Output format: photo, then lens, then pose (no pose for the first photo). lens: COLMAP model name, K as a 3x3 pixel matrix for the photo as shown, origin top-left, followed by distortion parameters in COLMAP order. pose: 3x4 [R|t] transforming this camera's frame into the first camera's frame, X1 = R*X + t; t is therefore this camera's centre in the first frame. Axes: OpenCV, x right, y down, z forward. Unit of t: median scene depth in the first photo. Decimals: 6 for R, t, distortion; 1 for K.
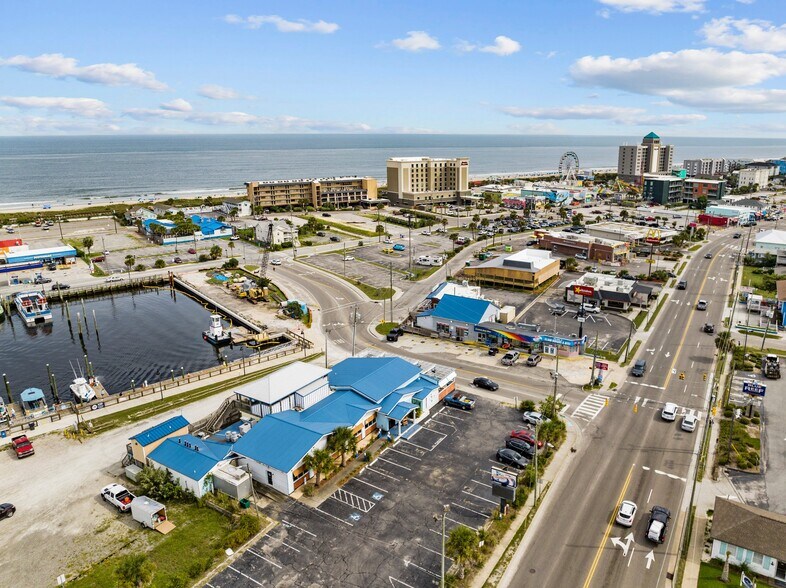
lens RADIAL K [[585.8, 0, 393.0], [0, 585.8, 294.0], [0, 0, 1]] dist [0.045550, -0.057825]
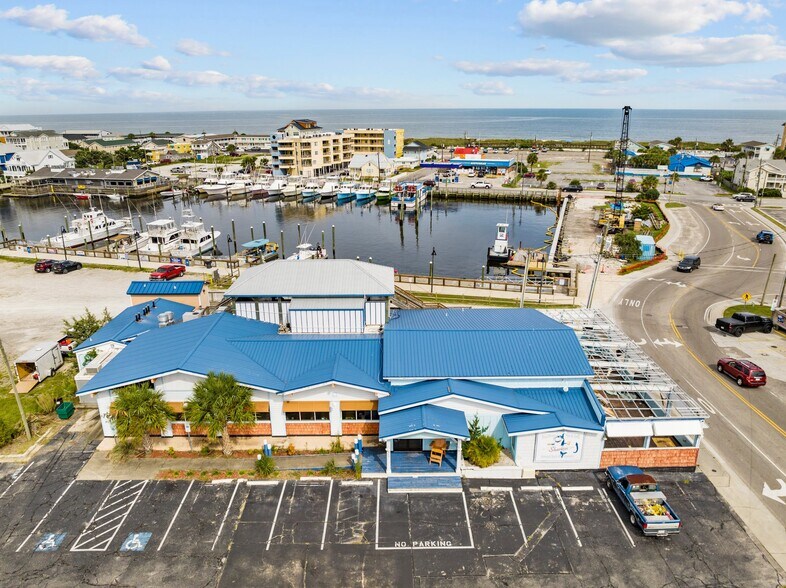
lens RADIAL K [[536.9, 0, 393.0], [0, 536.9, 294.0], [0, 0, 1]] dist [-0.002081, -0.034386]
pose [[0.536021, 0.272929, -0.798869, 0.186451], [-0.227331, 0.958007, 0.174764, 0.034573], [0.813021, 0.087931, 0.575557, 0.511452]]
